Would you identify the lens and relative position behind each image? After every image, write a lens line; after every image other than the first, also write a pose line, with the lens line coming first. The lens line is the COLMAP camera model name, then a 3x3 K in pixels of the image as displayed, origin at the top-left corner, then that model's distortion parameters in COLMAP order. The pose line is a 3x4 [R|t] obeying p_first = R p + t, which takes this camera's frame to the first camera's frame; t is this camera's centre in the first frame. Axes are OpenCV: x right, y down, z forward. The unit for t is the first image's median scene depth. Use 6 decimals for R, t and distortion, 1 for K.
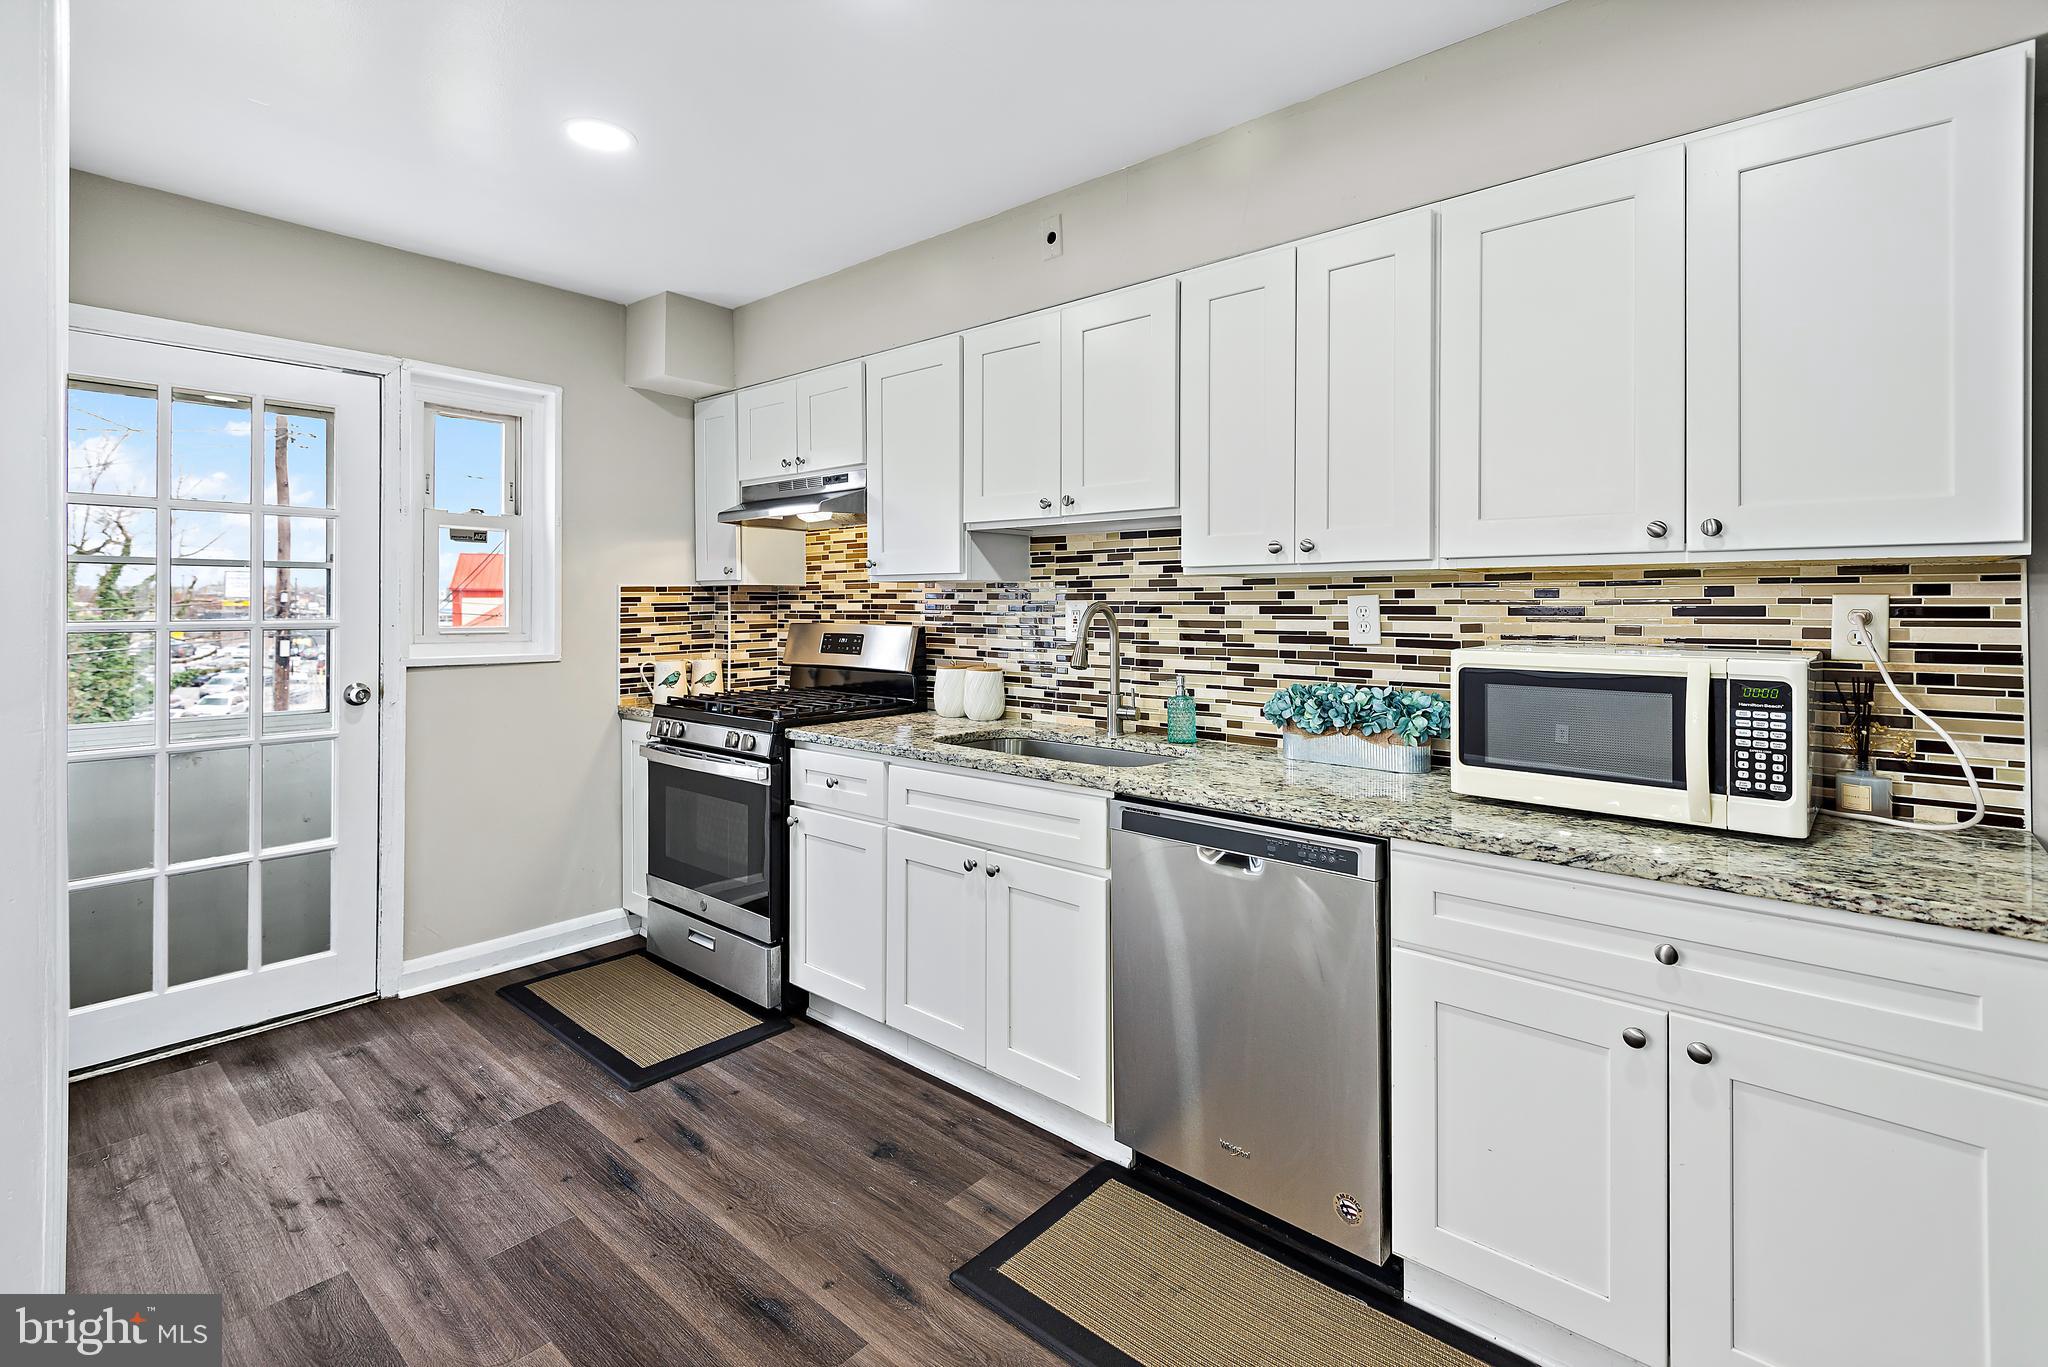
lens RADIAL K [[936.0, 0, 1024.5], [0, 936.0, 606.6], [0, 0, 1]] dist [0.040057, -0.018740]
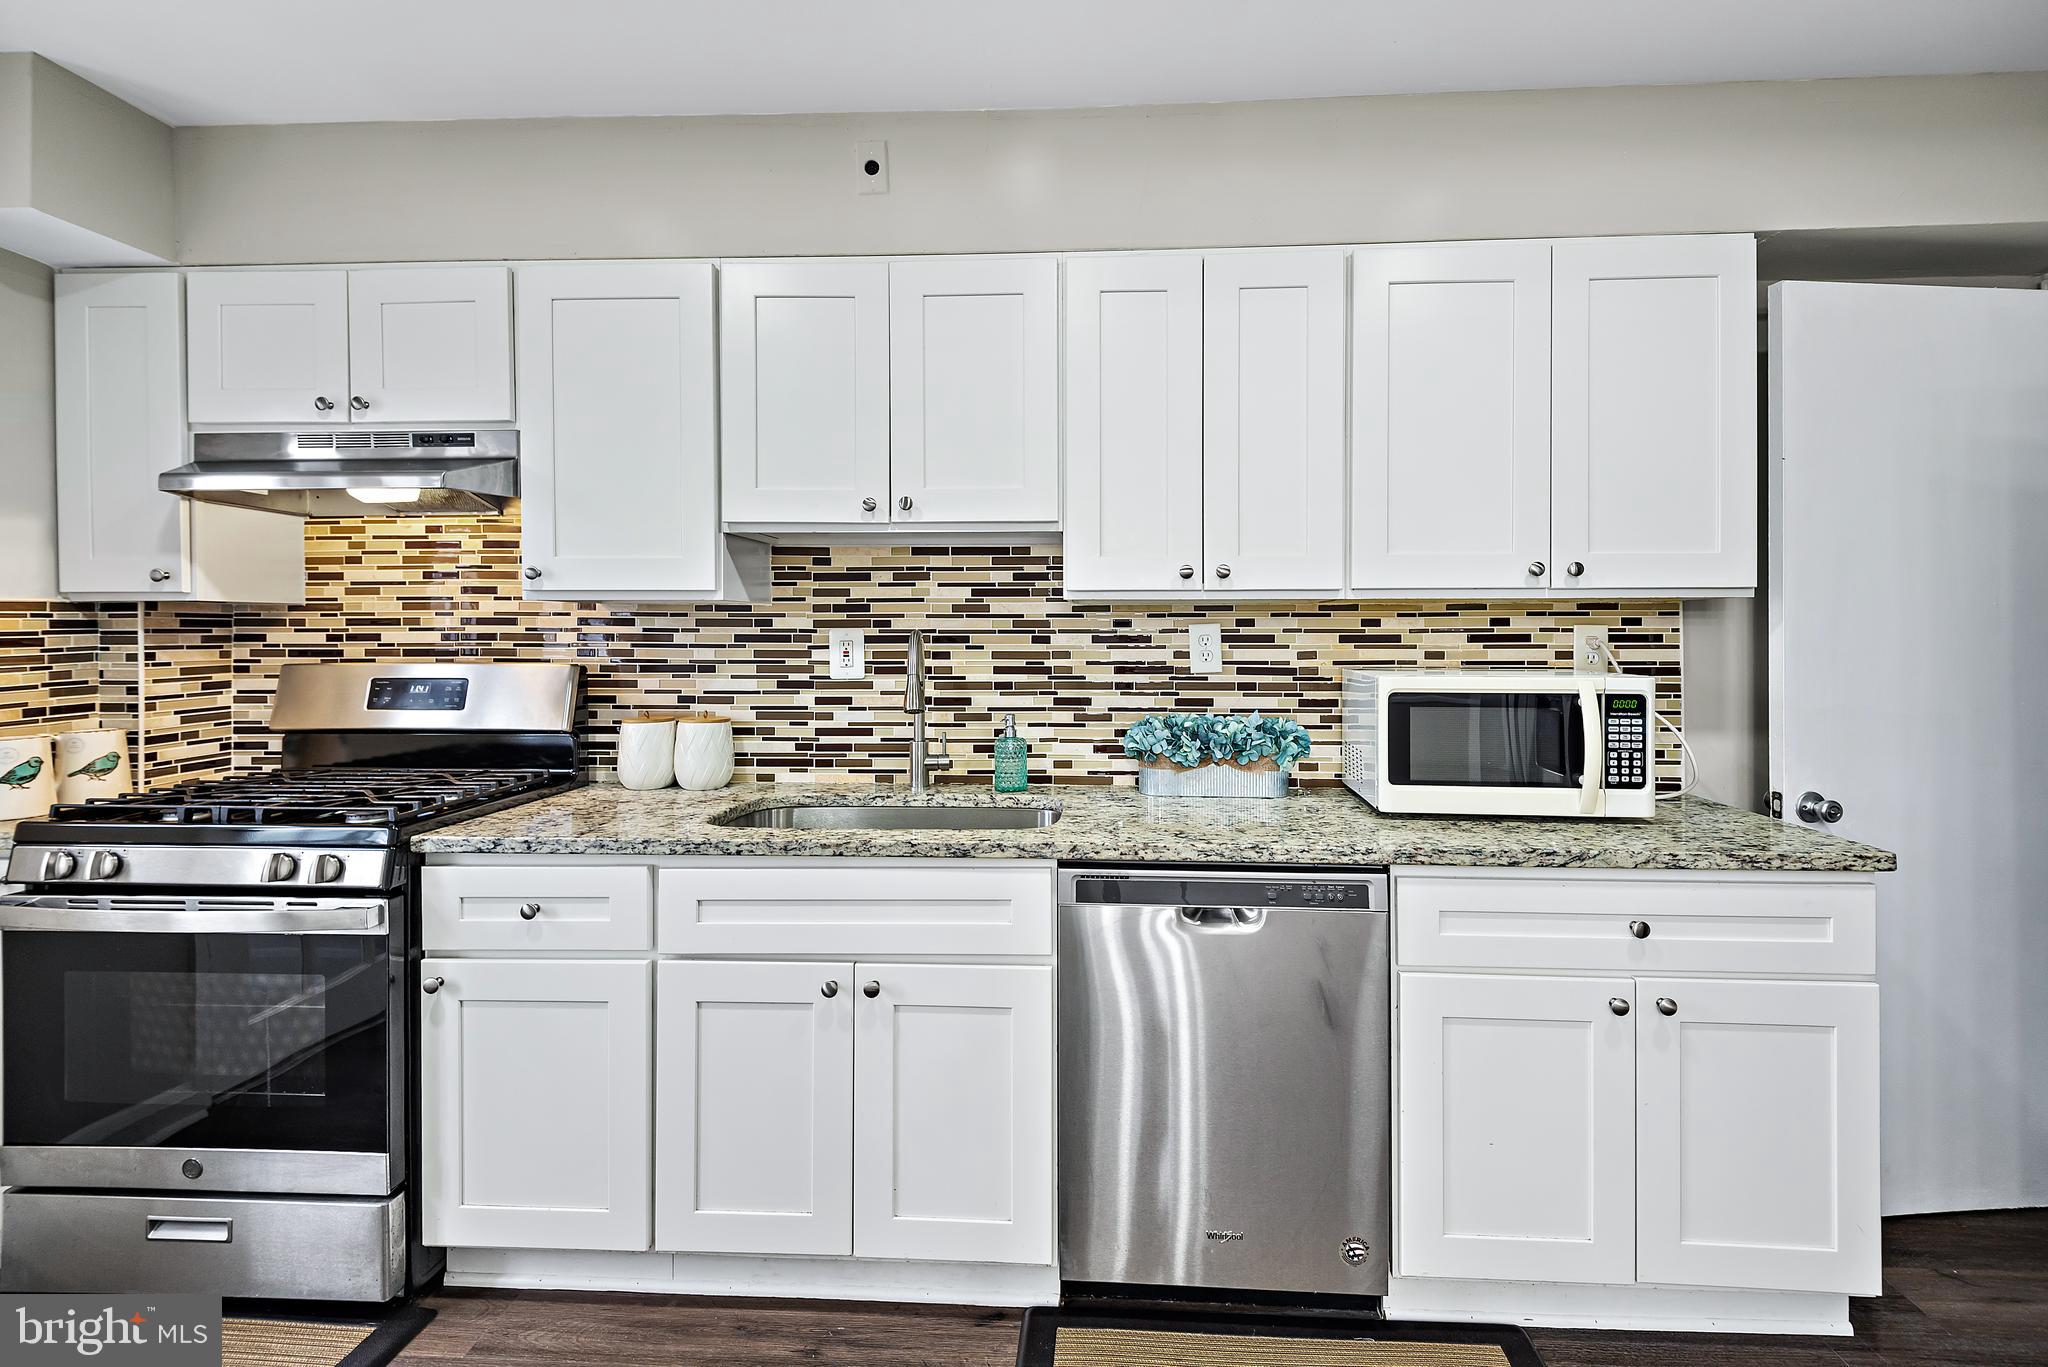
lens RADIAL K [[939.4, 0, 1065.7], [0, 939.4, 638.0], [0, 0, 1]] dist [0.037975, -0.017222]
pose [[0.791166, -0.004348, 0.611586, -0.298819], [0.002374, 0.999989, 0.004038, -0.001091], [-0.611597, -0.001743, 0.791167, 0.247260]]
